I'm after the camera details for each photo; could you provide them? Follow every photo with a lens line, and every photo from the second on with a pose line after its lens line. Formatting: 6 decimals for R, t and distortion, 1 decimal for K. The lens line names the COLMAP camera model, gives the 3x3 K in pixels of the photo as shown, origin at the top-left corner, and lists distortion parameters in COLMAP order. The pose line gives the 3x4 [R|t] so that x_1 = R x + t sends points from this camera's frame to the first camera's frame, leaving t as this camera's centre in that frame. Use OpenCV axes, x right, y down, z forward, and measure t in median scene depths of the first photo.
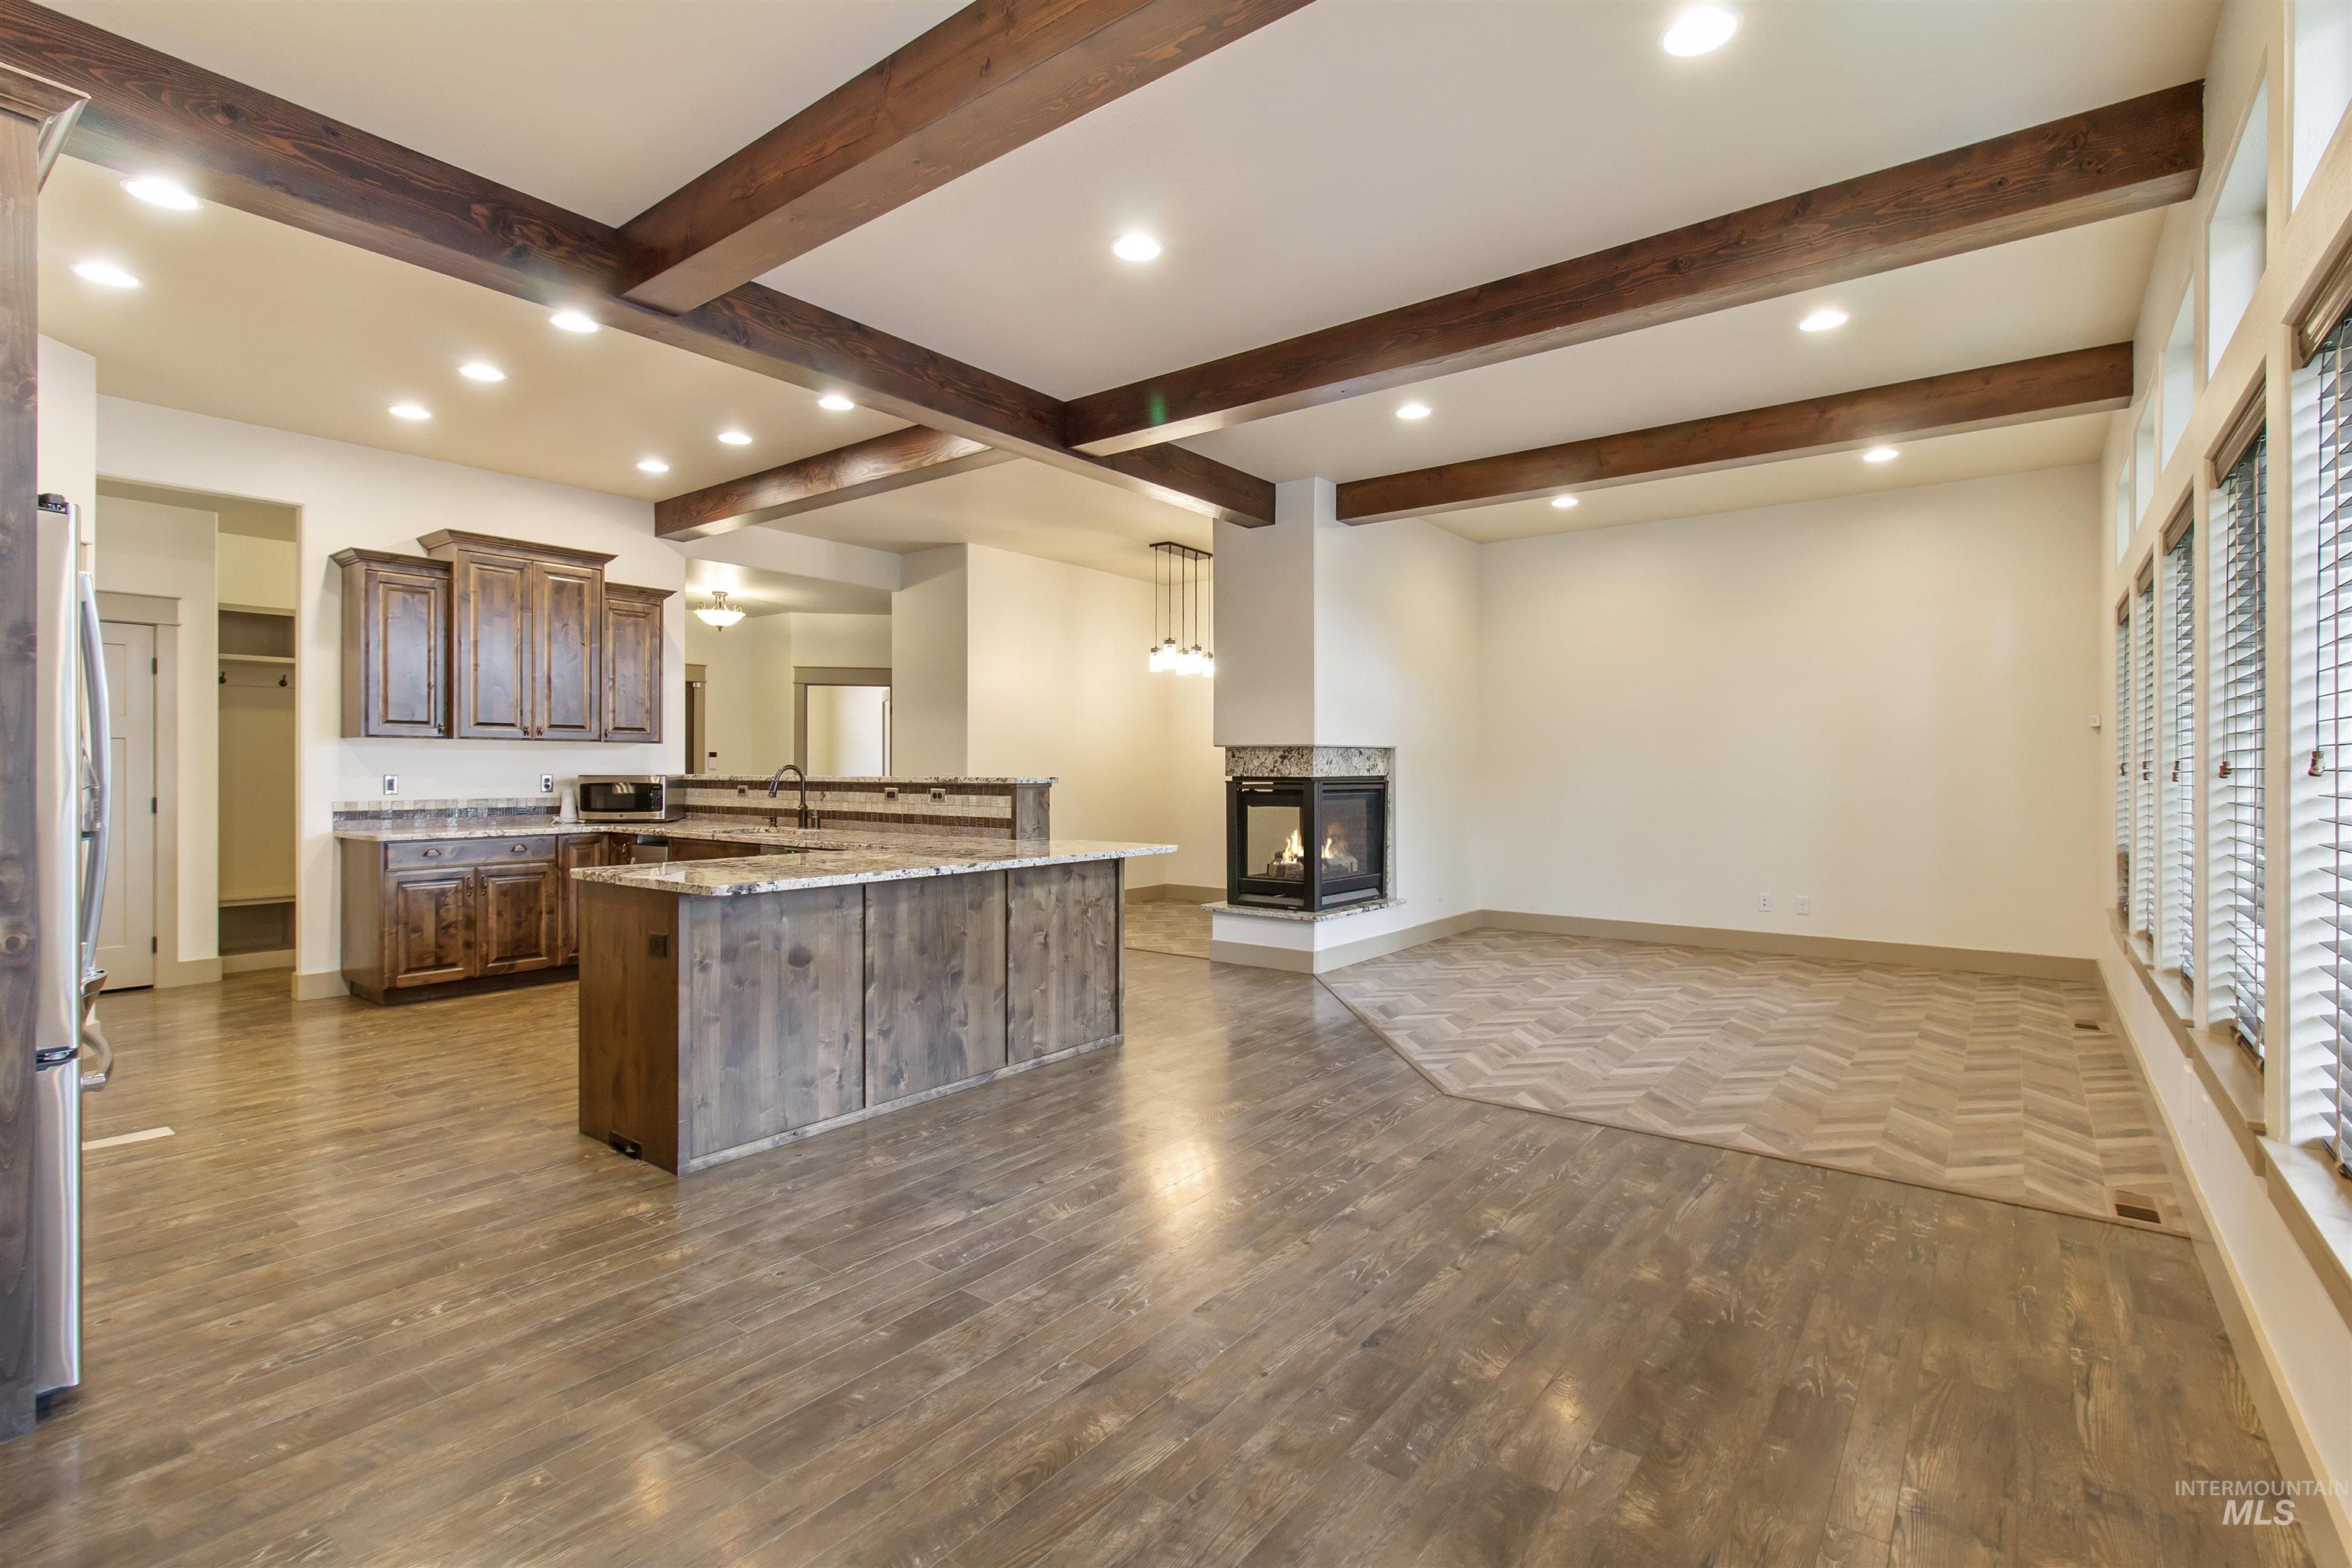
lens RADIAL K [[1089.3, 0, 1190.4], [0, 1089.3, 770.3], [0, 0, 1]] dist [0.003429, 0.000371]
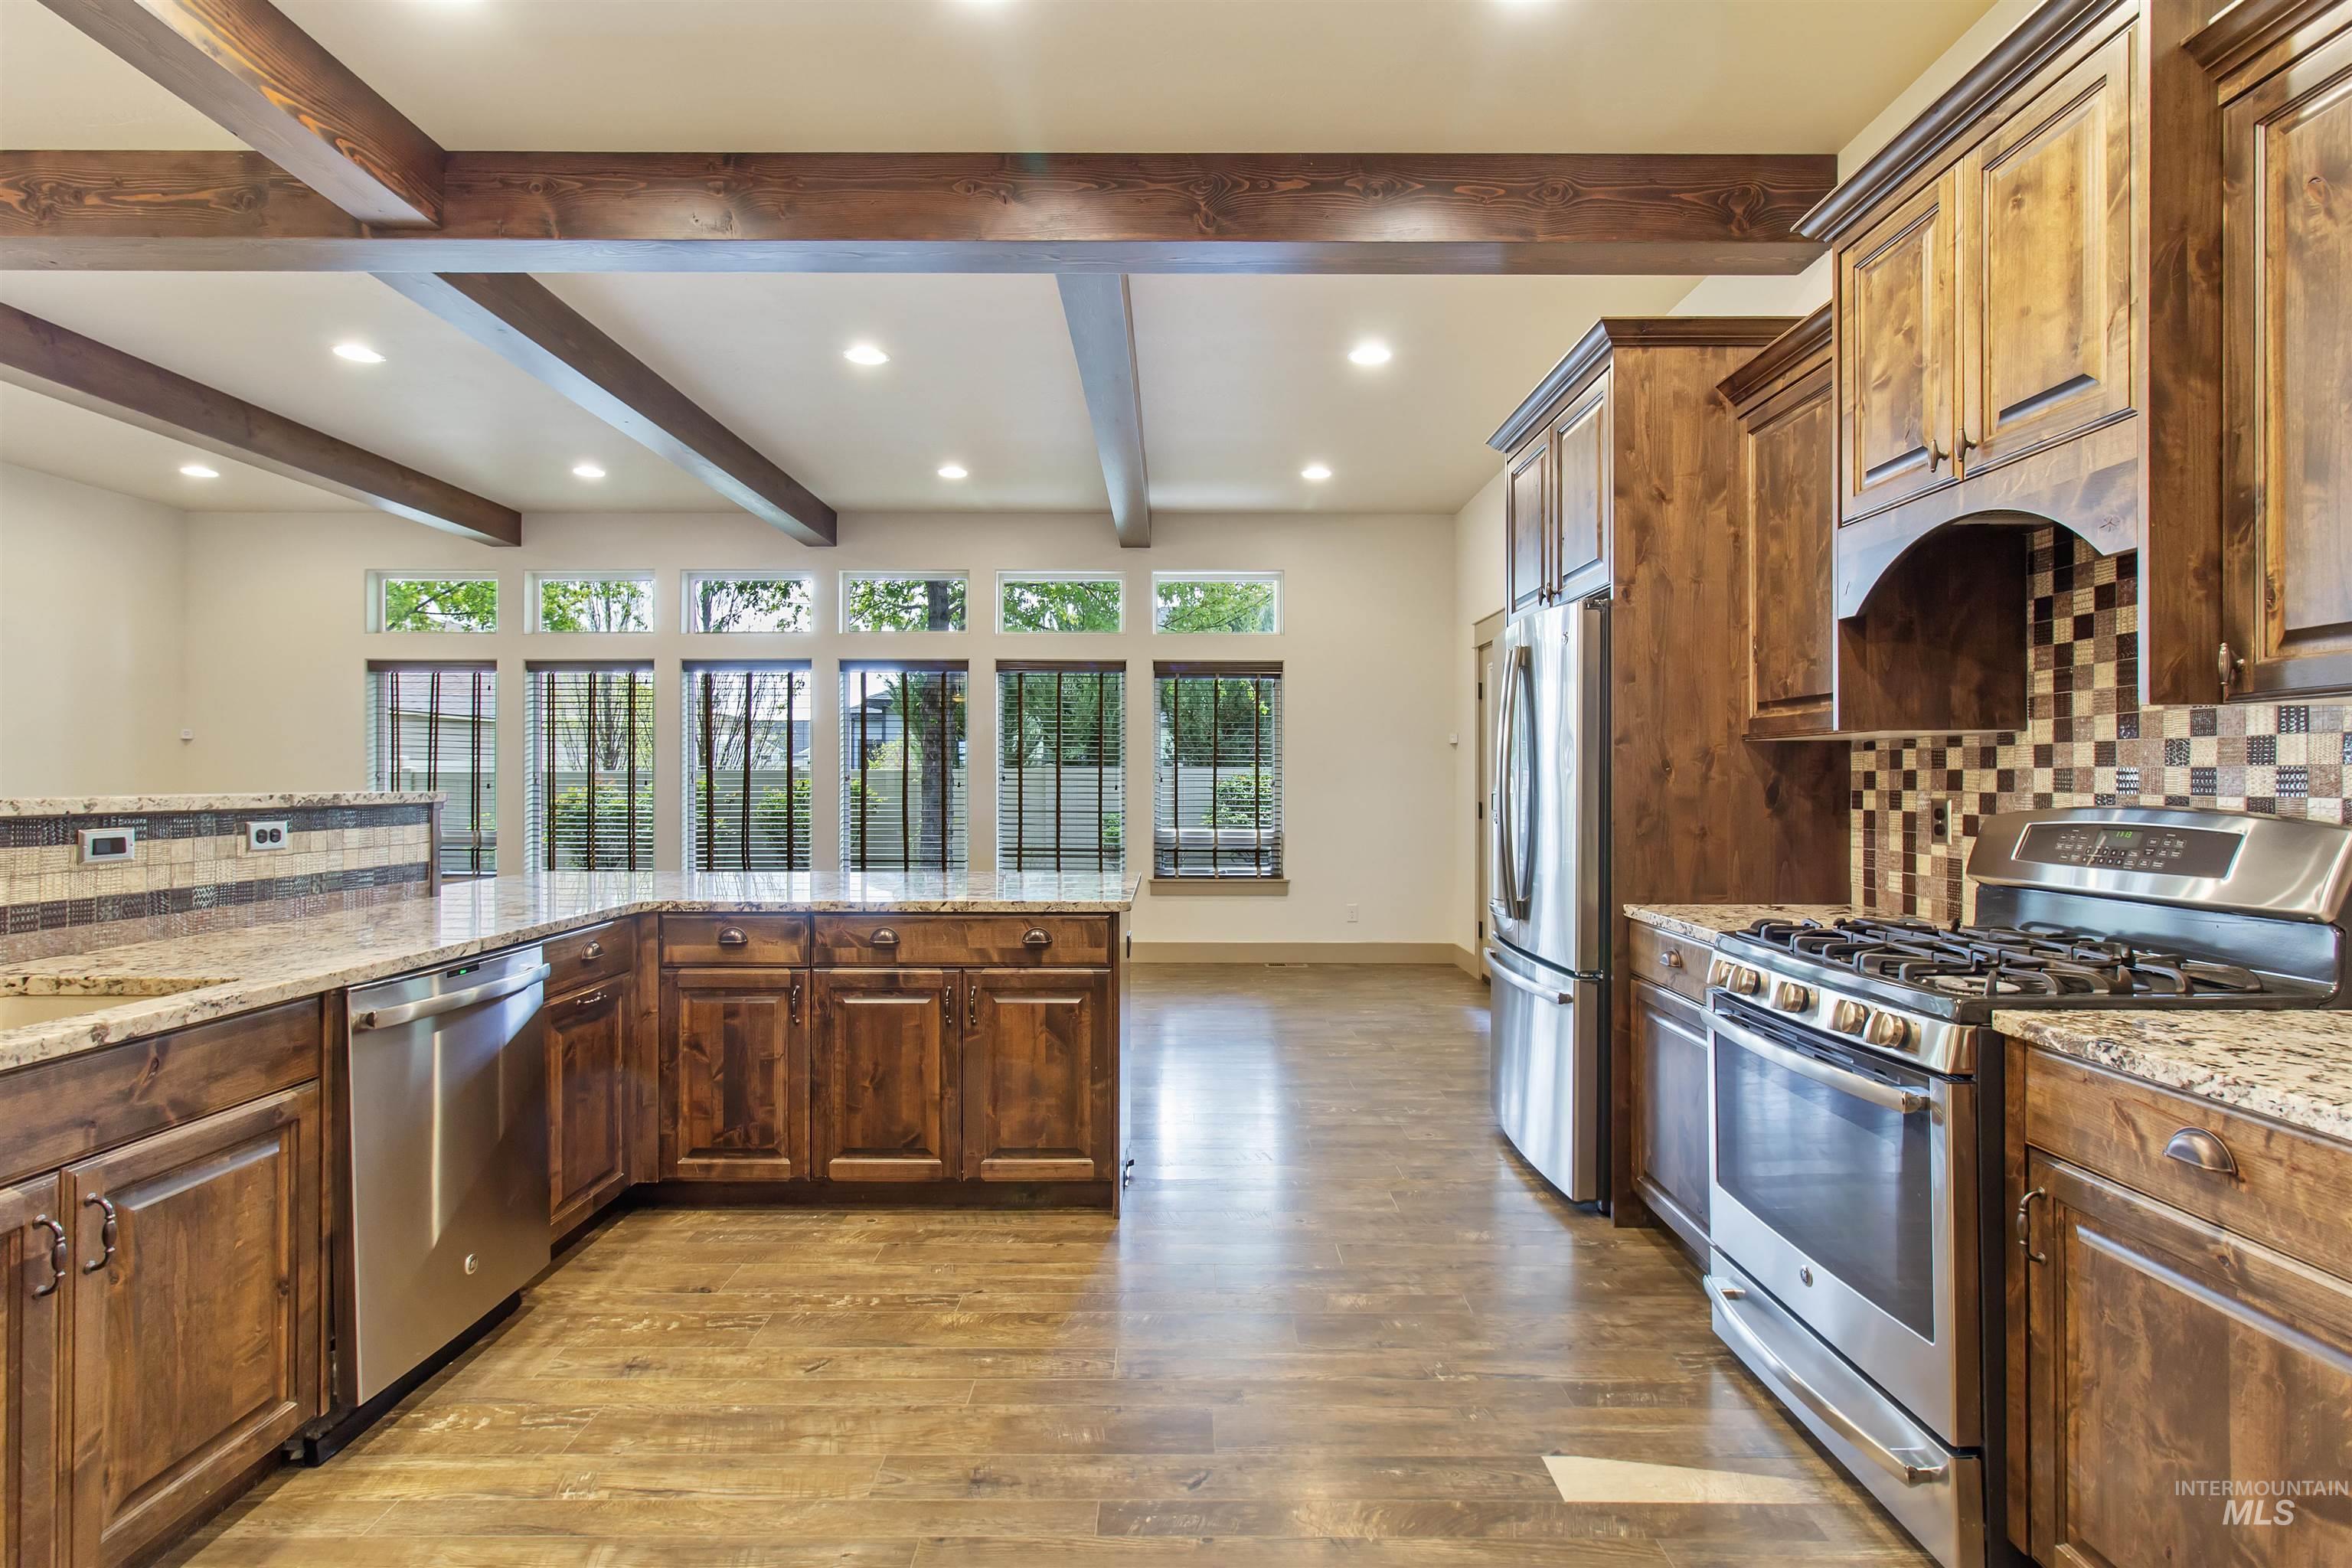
lens RADIAL K [[1089.3, 0, 1178.3], [0, 1089.3, 778.7], [0, 0, 1]] dist [0.003429, 0.000371]
pose [[-0.605794, -0.002827, 0.795616, -0.952779], [-0.002138, 0.999996, 0.001925, -0.003090], [-0.795618, -0.000535, -0.605798, 1.121647]]
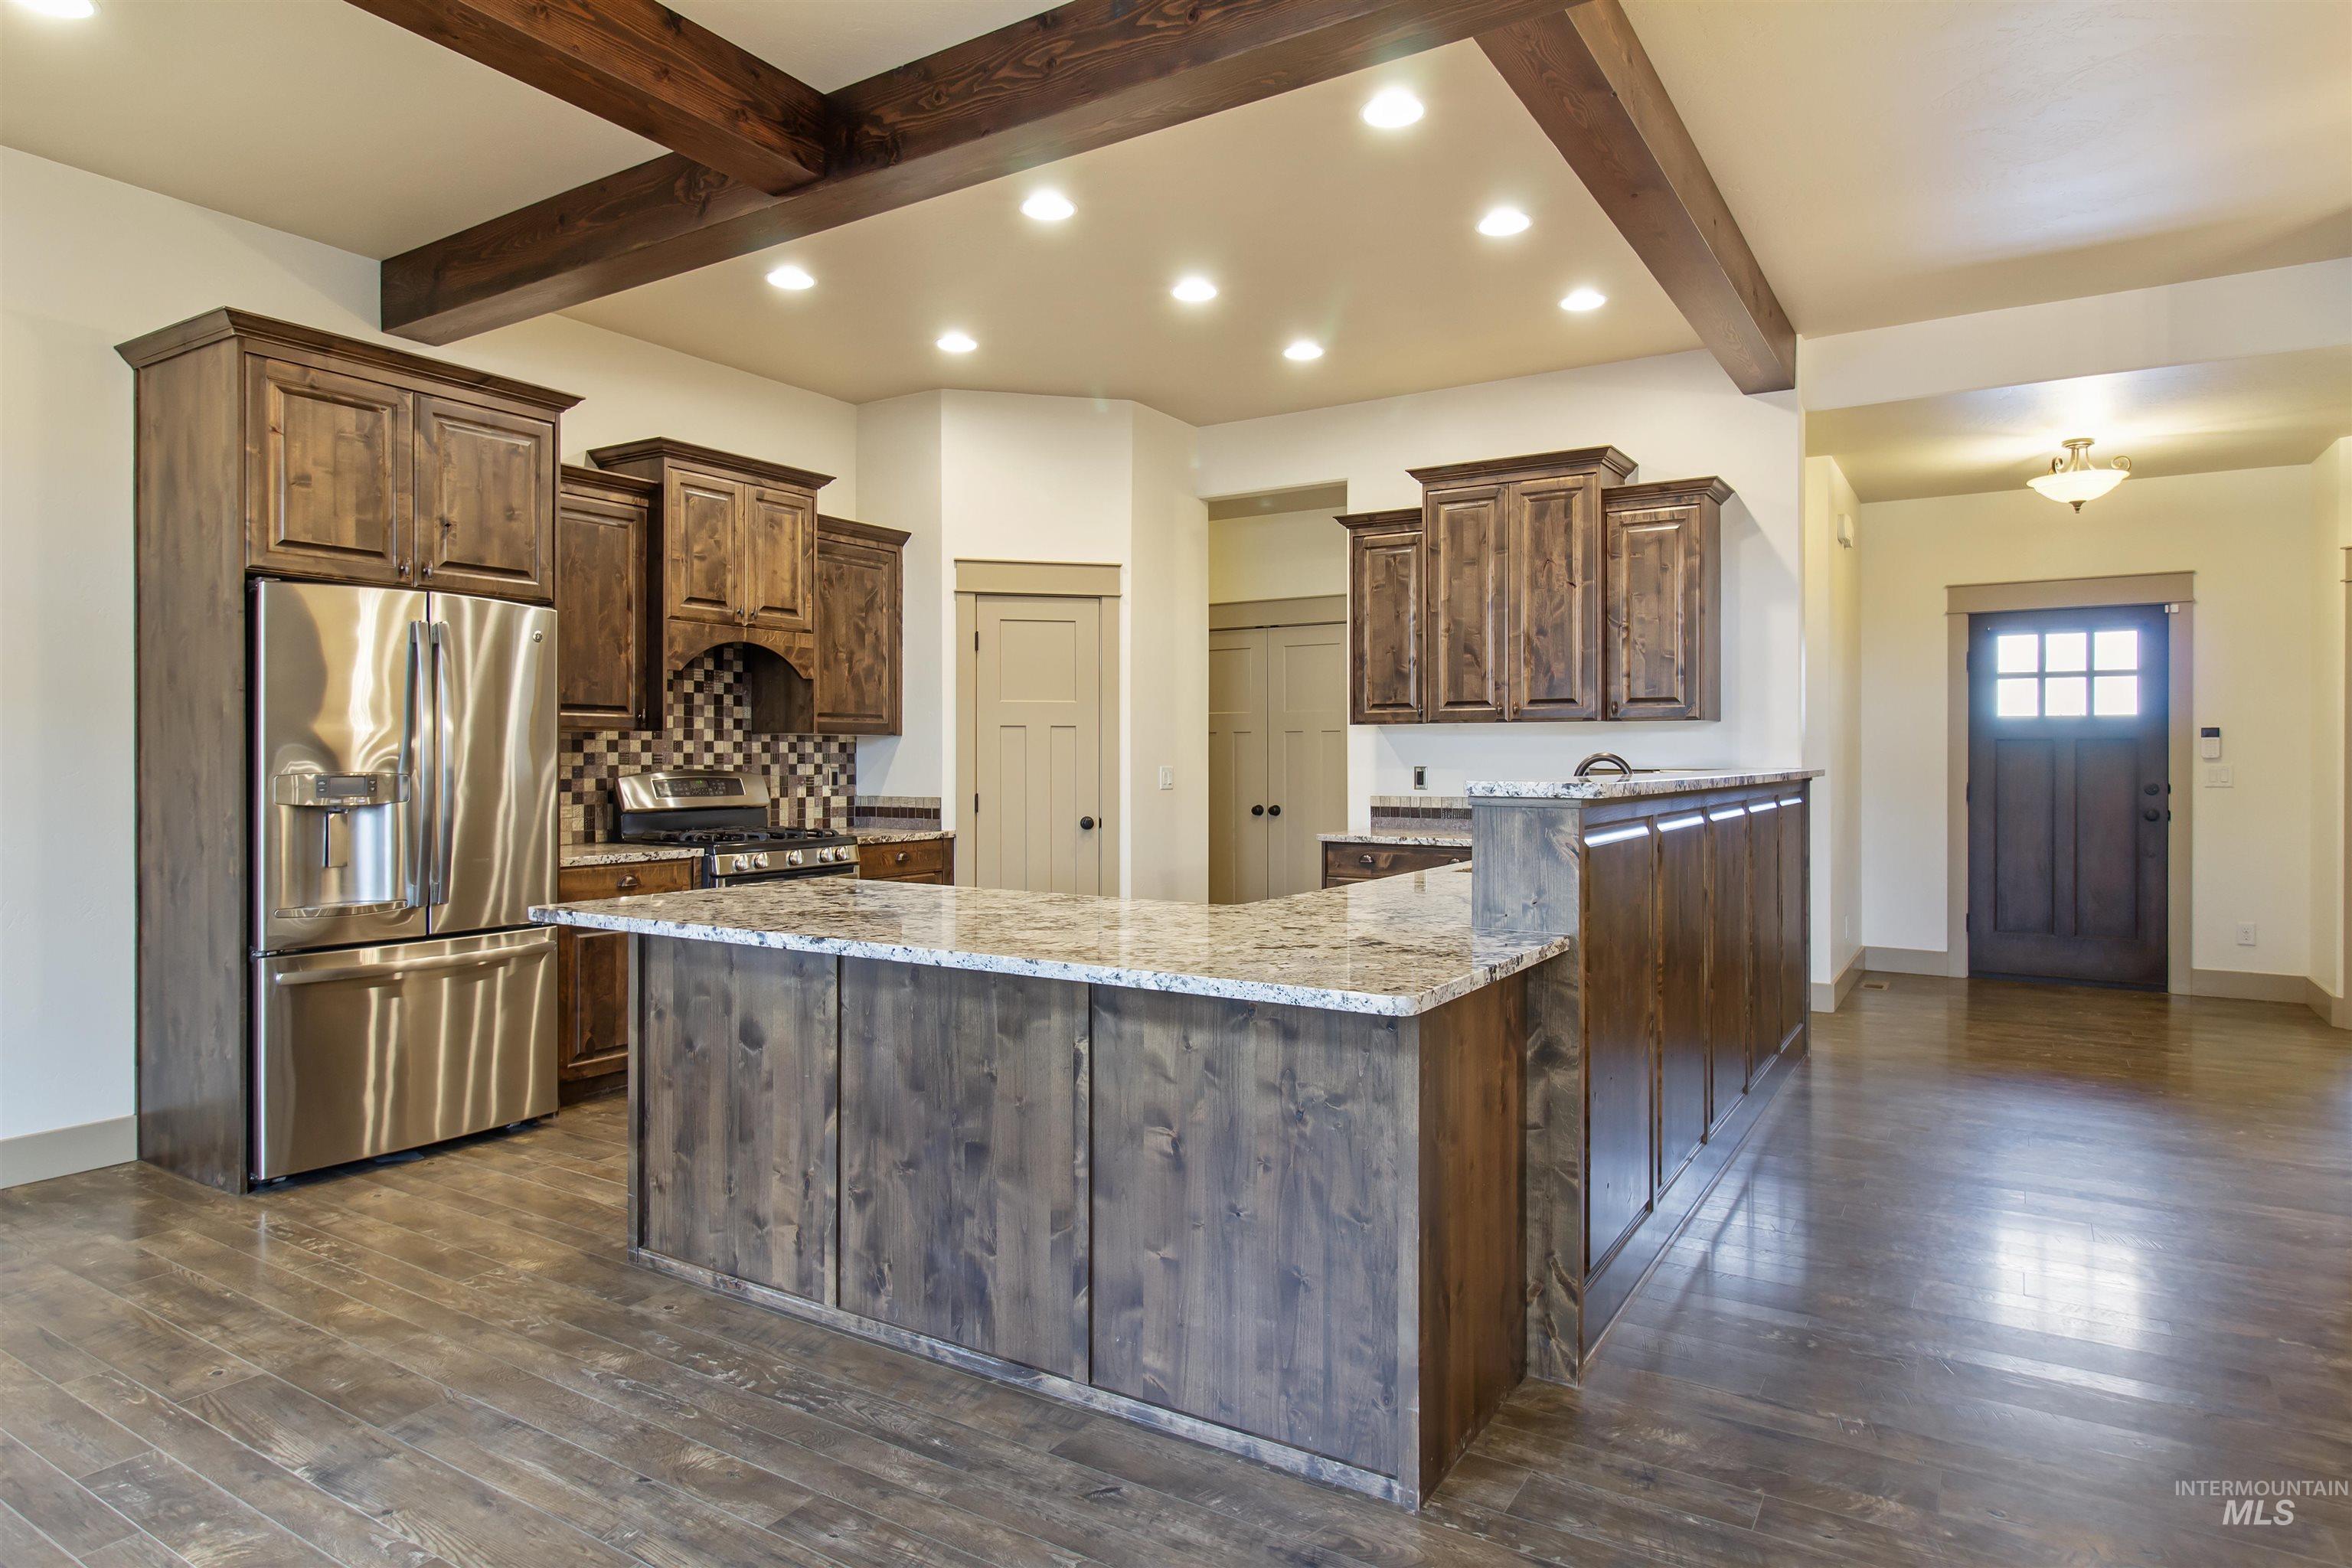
lens RADIAL K [[1338.6, 0, 1179.7], [0, 1338.6, 758.6], [0, 0, 1]] dist [0.005773, -0.007067]
pose [[0.088968, 0.000079, -0.996034, 0.386353], [-0.000945, 1.000000, -0.000005, -0.002781], [0.996034, 0.000941, 0.088968, 0.902281]]
